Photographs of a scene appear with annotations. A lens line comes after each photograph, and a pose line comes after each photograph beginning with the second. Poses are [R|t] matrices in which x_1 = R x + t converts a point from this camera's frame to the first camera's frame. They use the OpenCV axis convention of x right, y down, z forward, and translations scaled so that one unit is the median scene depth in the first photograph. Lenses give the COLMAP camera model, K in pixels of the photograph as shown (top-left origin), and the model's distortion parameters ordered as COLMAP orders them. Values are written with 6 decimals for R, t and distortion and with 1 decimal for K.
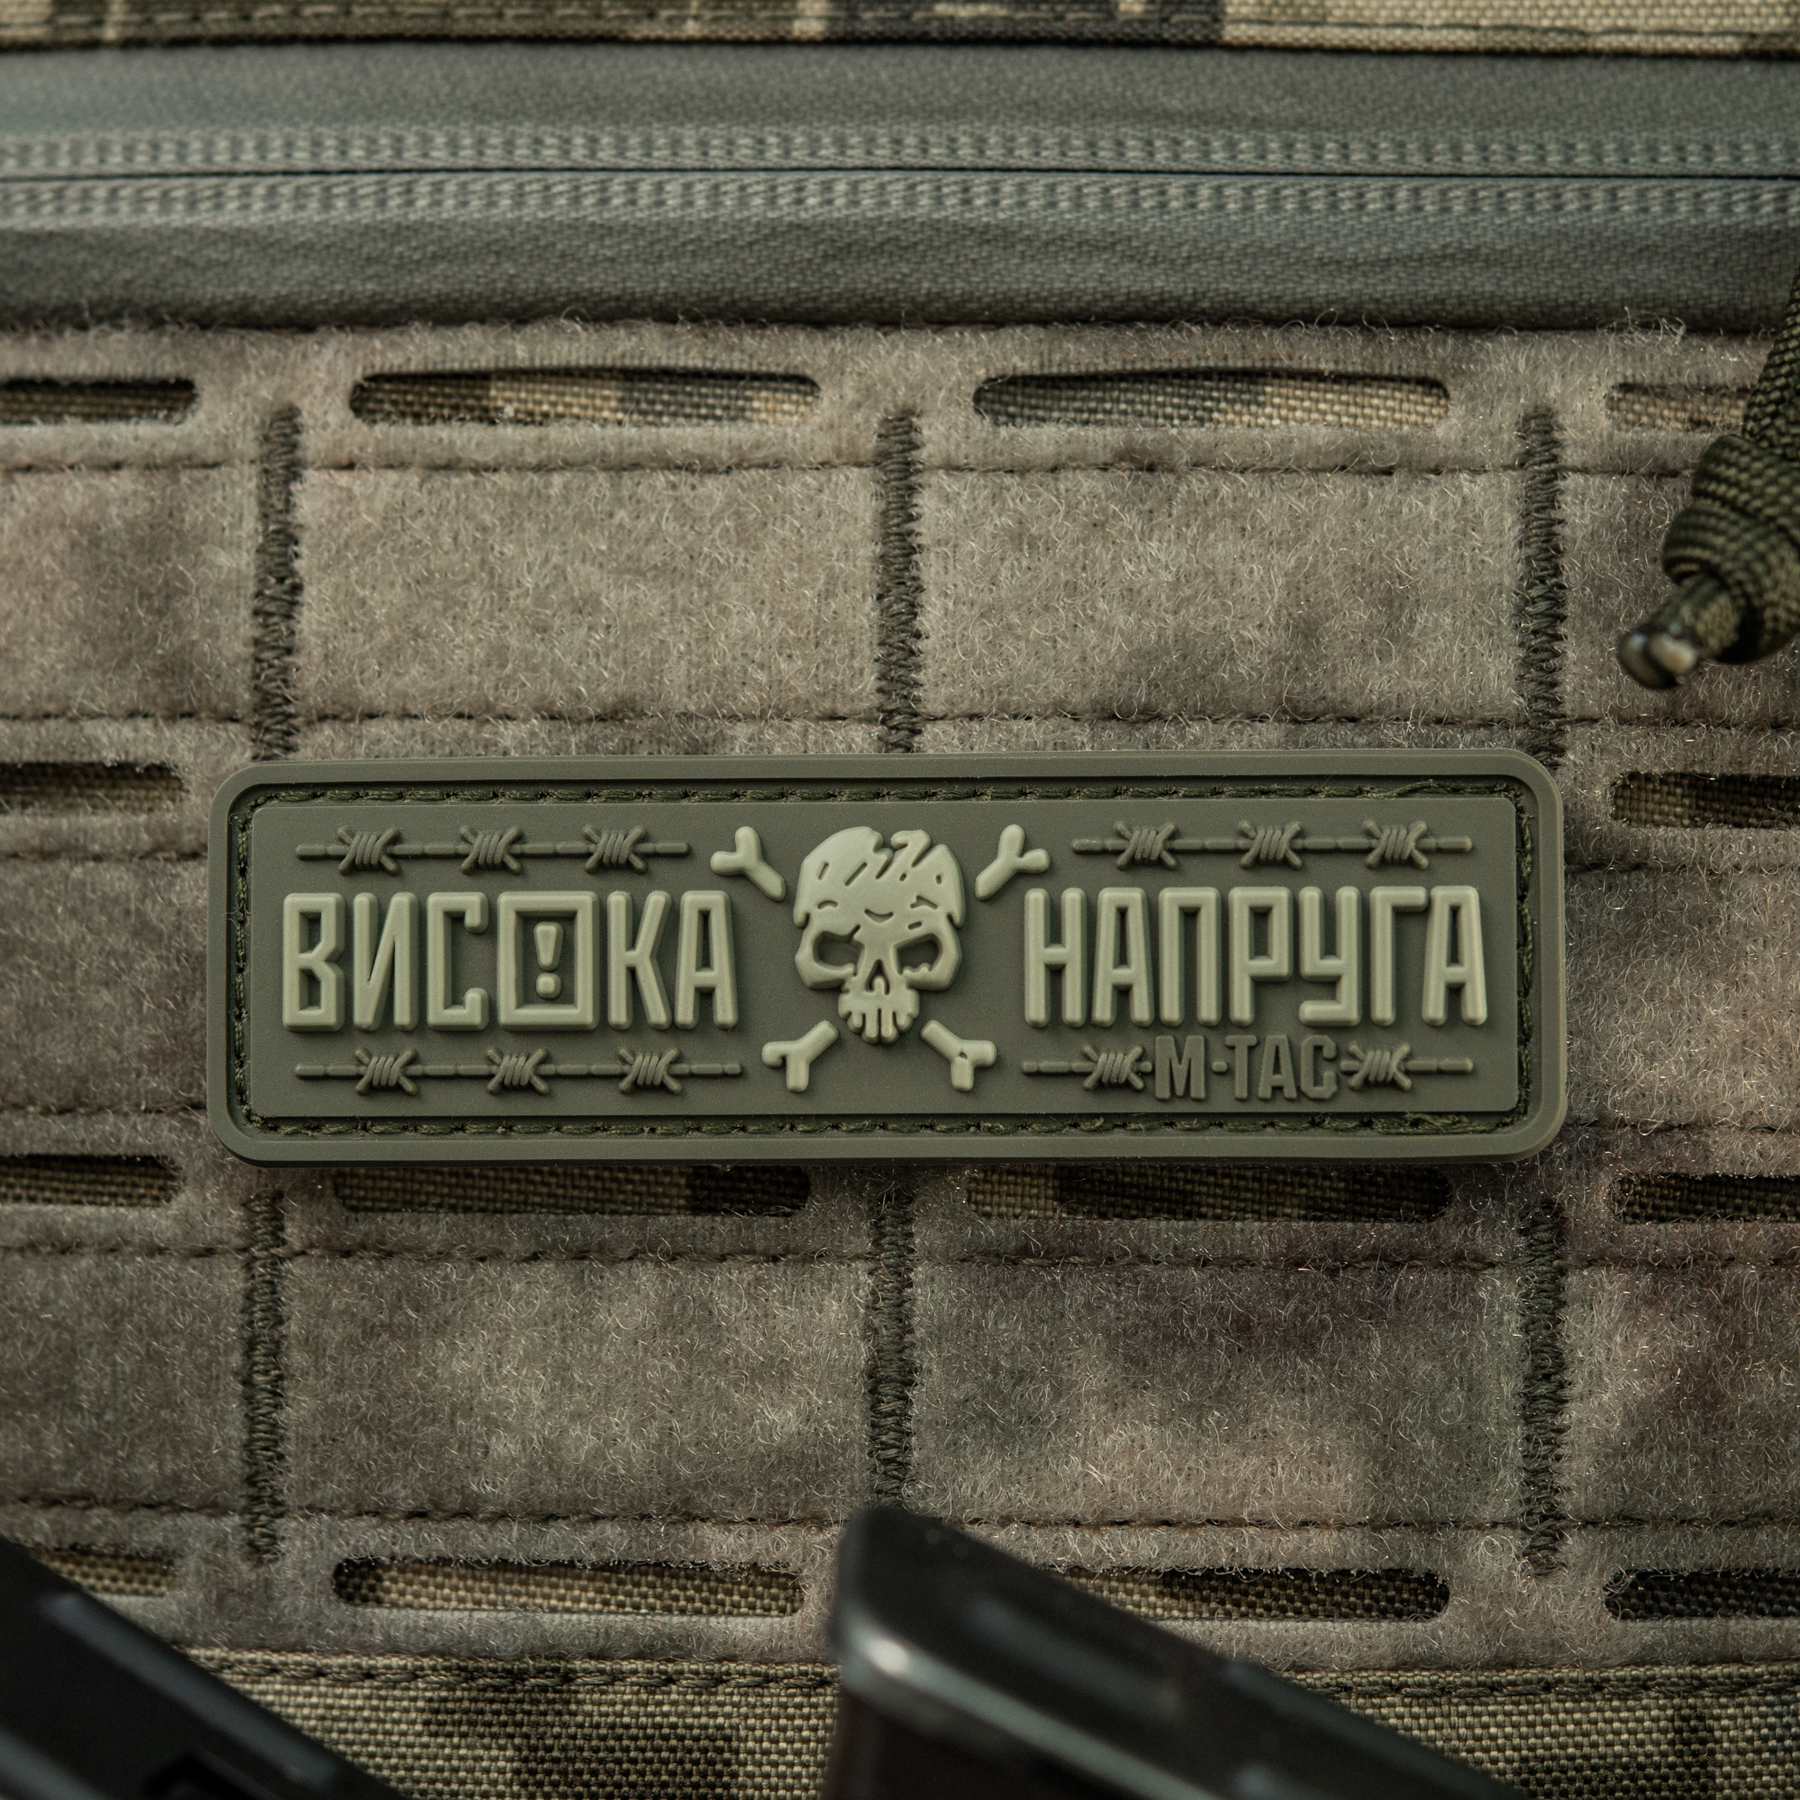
lens RADIAL K [[5510.2, 0, 955.3], [0, 5510.2, 729.8], [0, 0, 1]] dist [-0.114065, 1.312477]
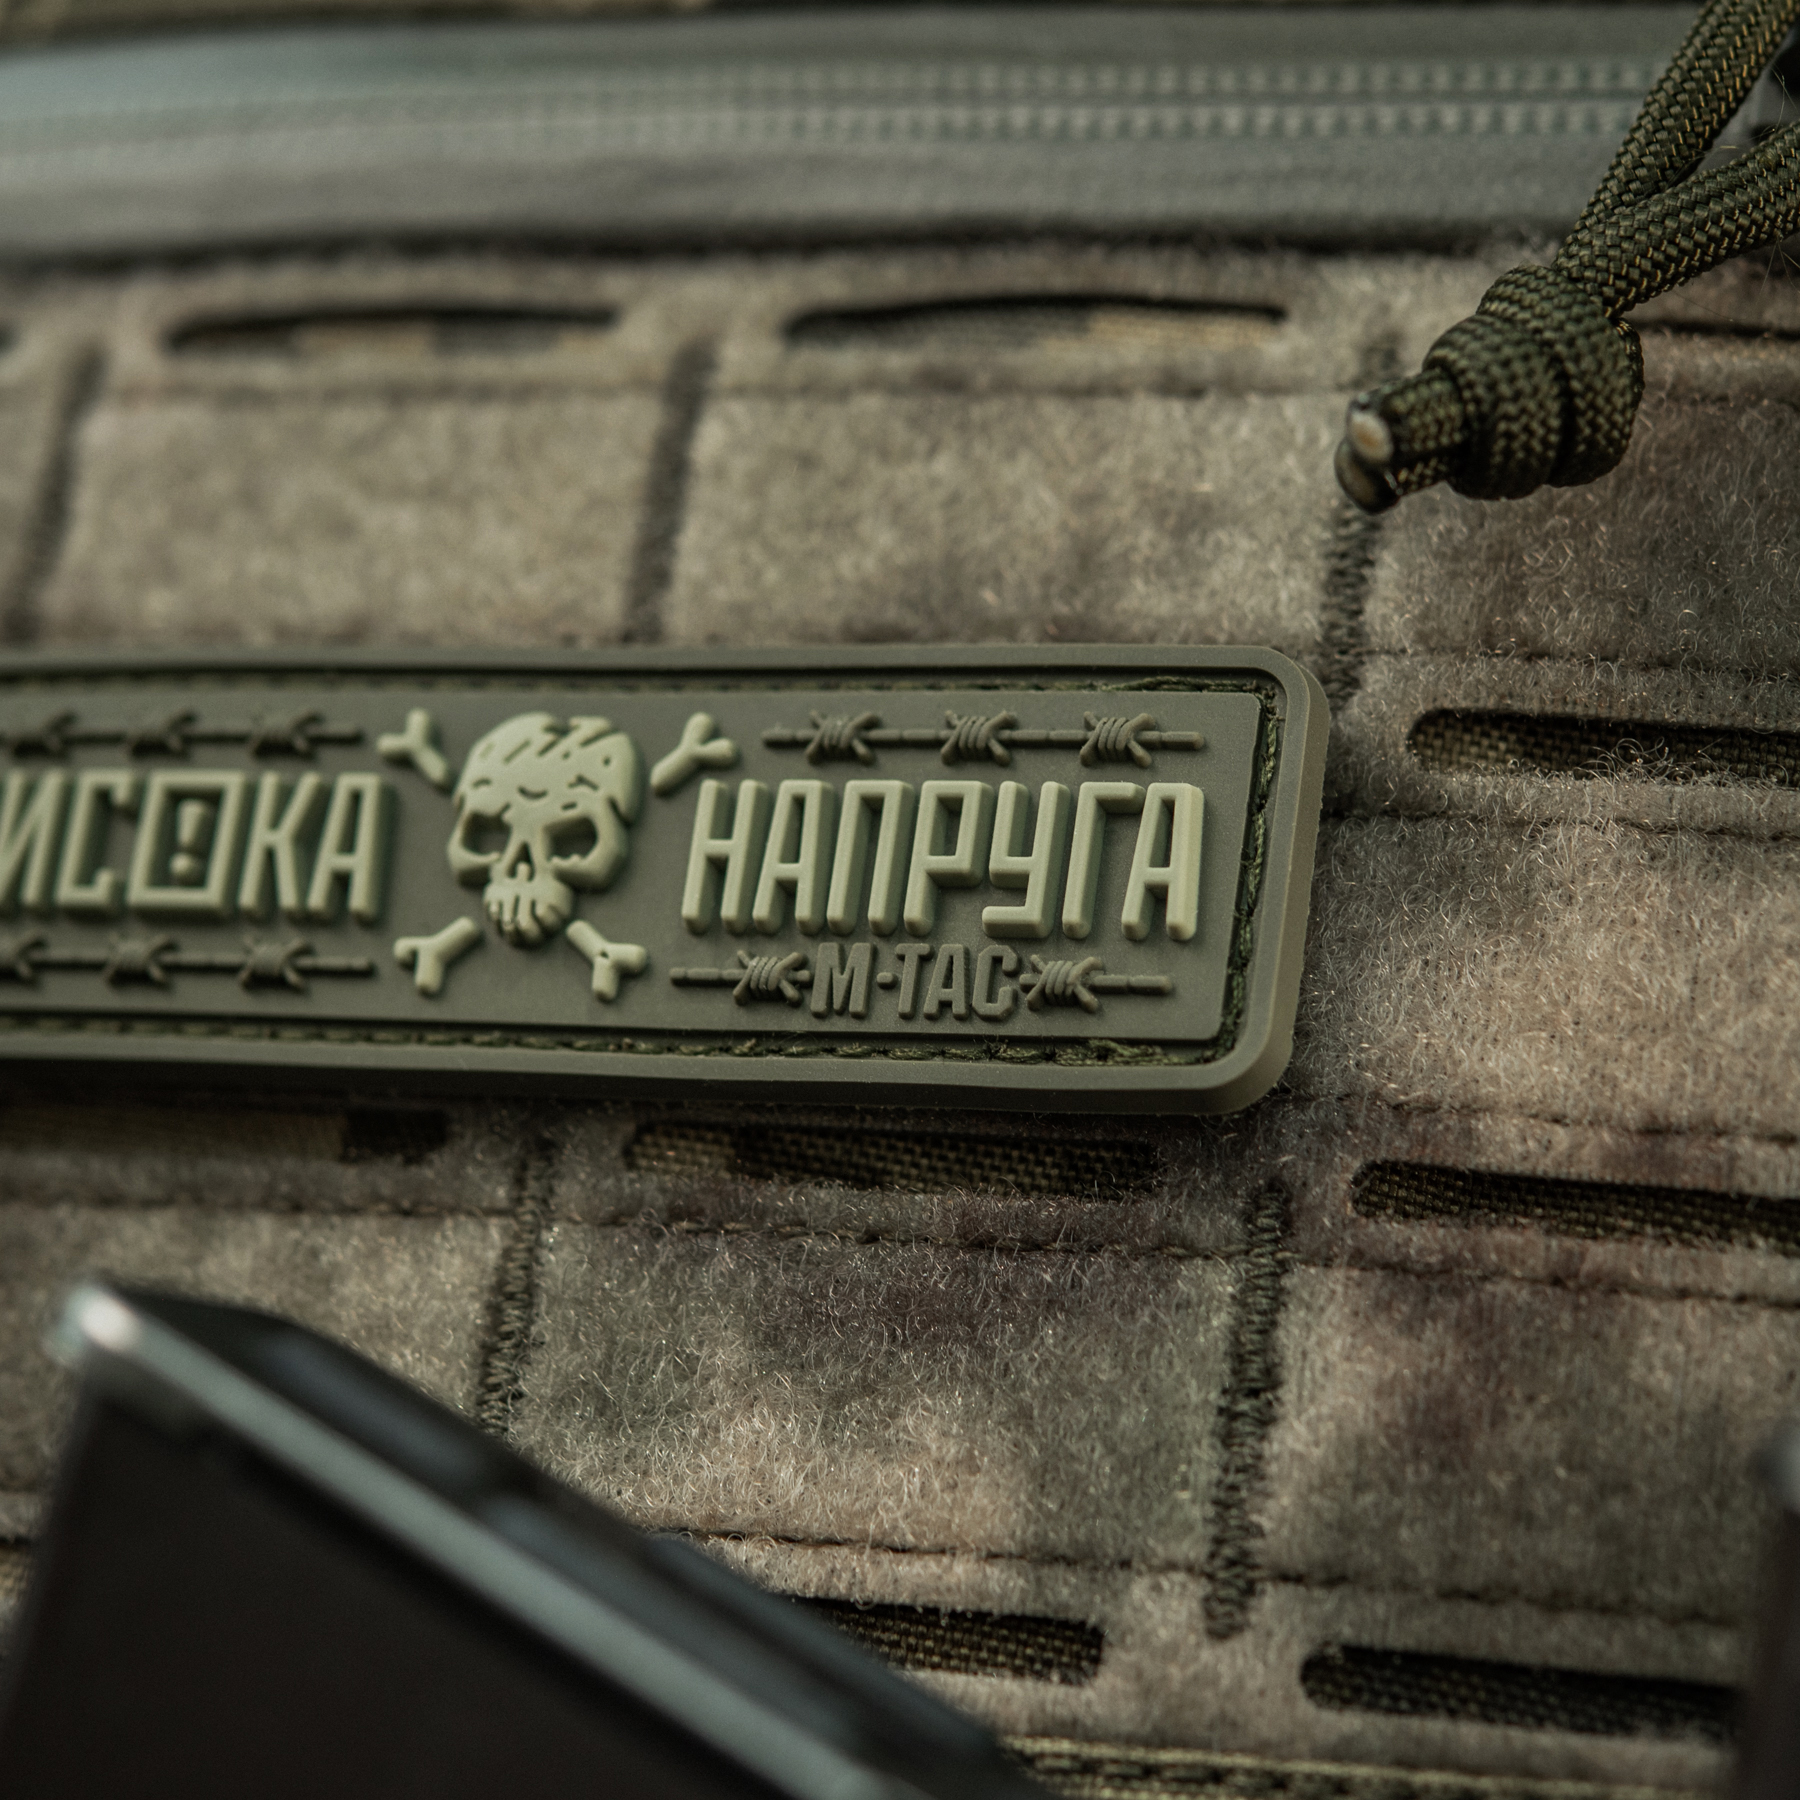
lens RADIAL K [[5293.6, 0, 899.8], [0, 5293.6, 827.1], [0, 0, 1]] dist [-0.065483, 0.521755]
pose [[0.952507, 0.028202, -0.303209, 0.292554], [-0.119965, 0.949934, -0.288504, 0.270090], [0.279892, 0.311176, 0.908201, 0.249487]]
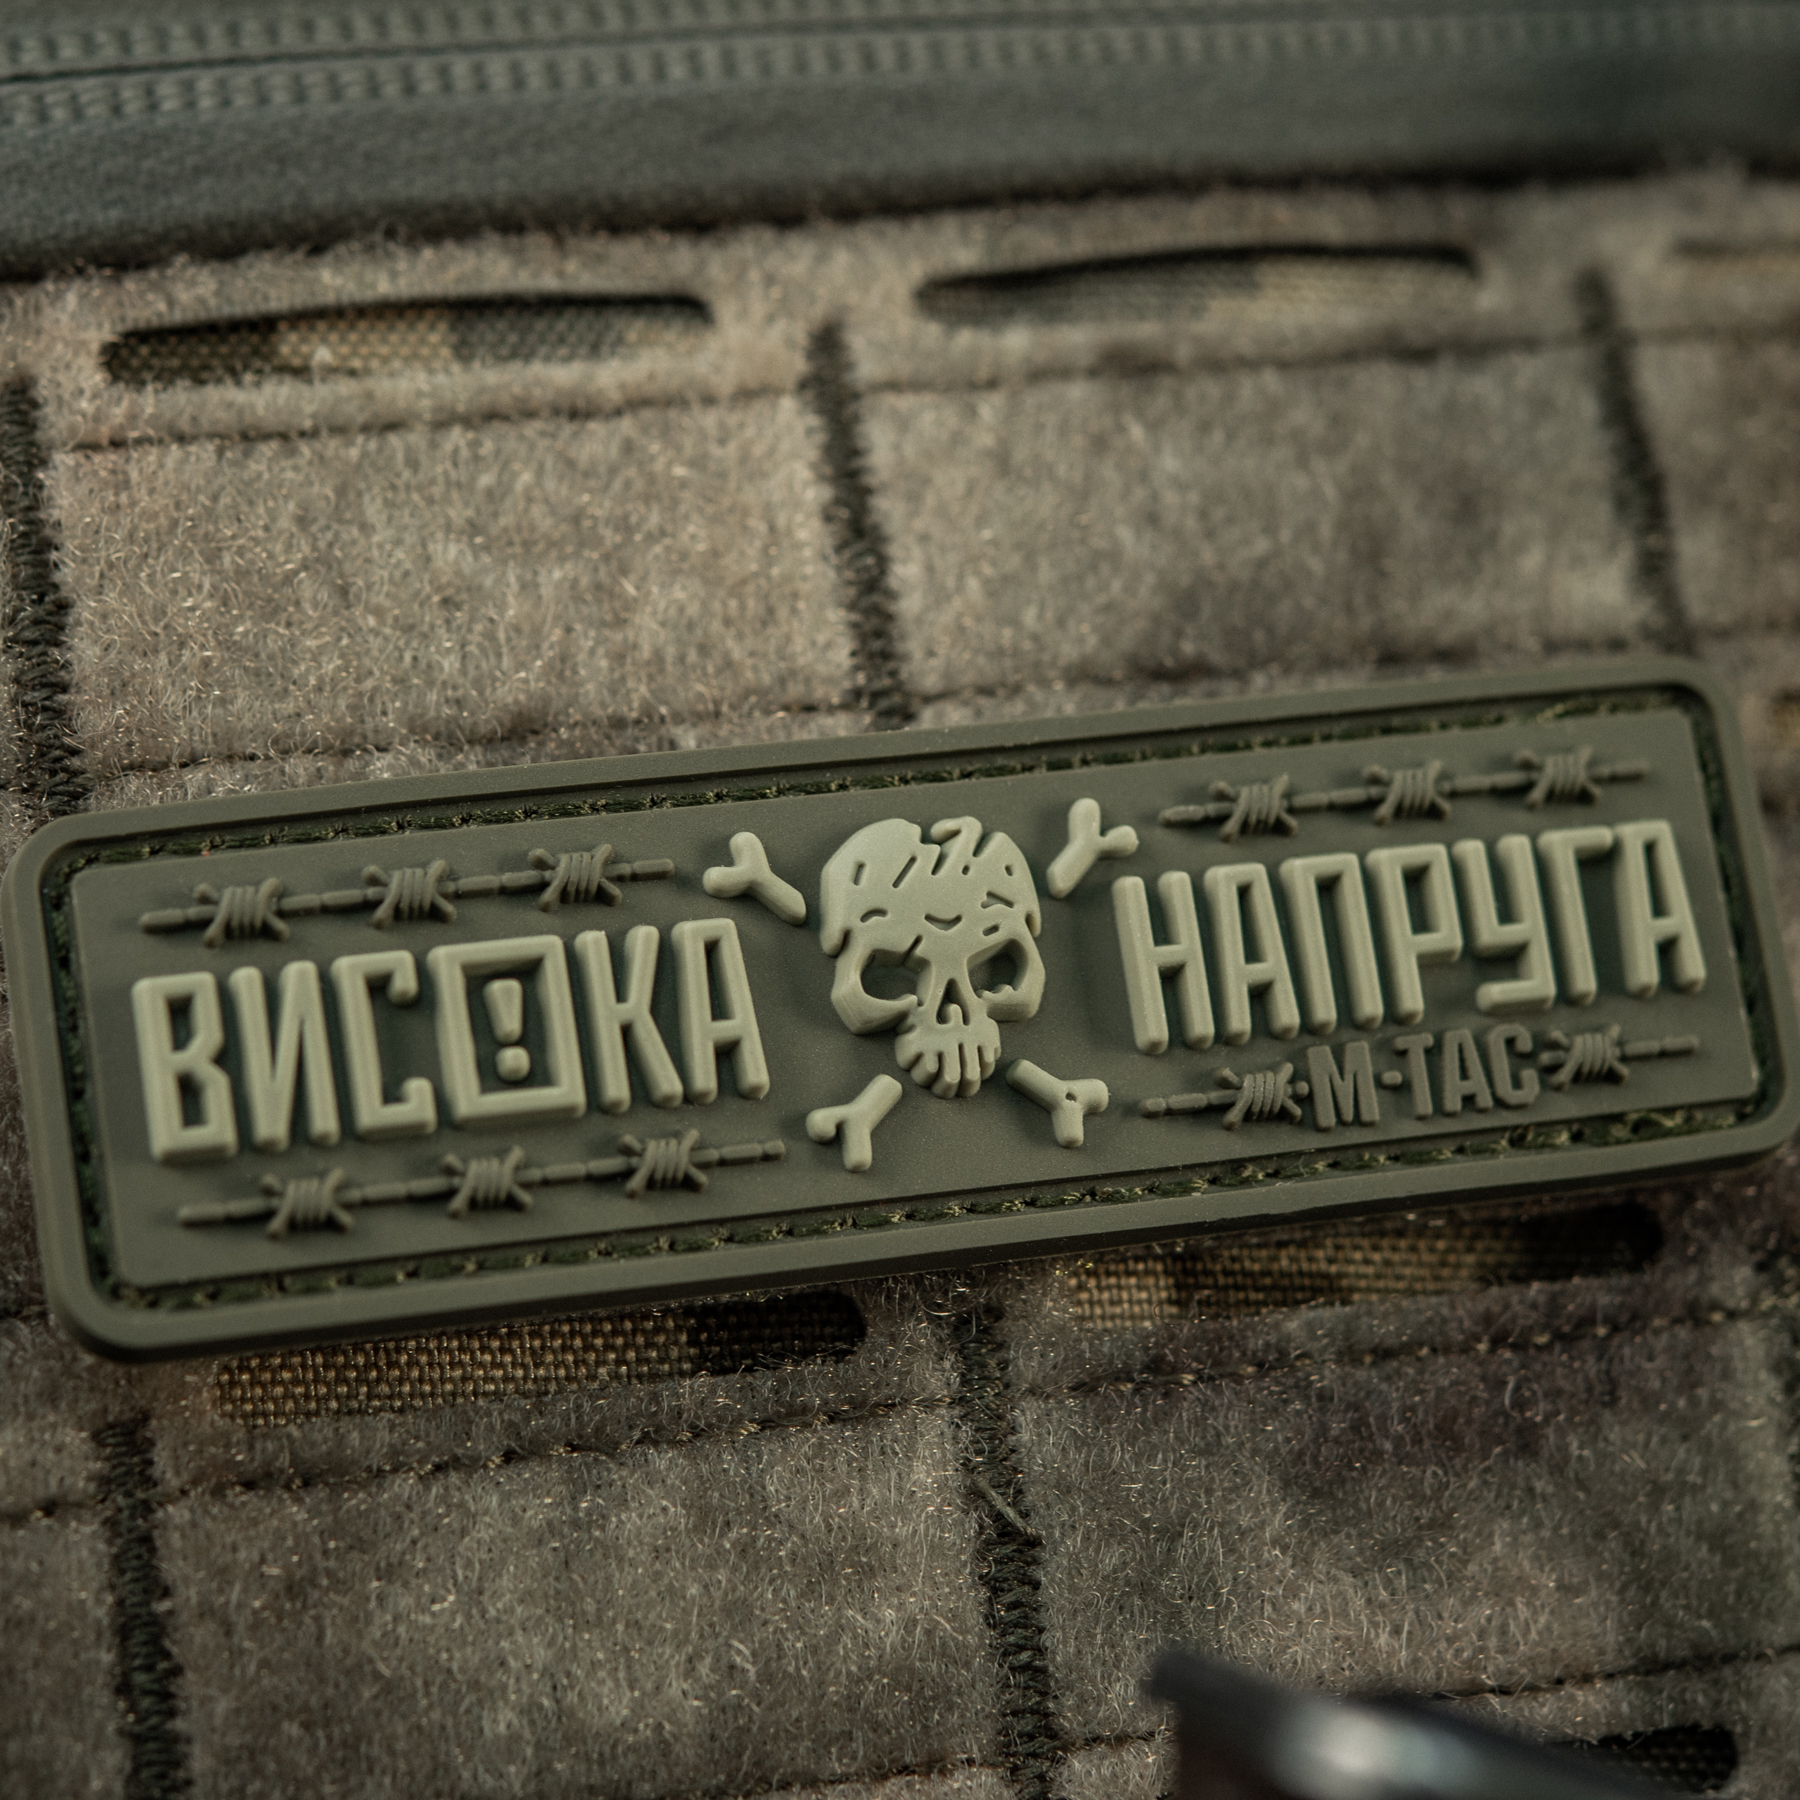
lens RADIAL K [[5293.6, 0, 899.8], [0, 5293.6, 827.1], [0, 0, 1]] dist [-0.065483, 0.521755]
pose [[0.960406, -0.085369, 0.265202, -0.206766], [0.127845, 0.980801, -0.147258, 0.124549], [-0.247539, 0.175333, 0.952881, 0.306052]]
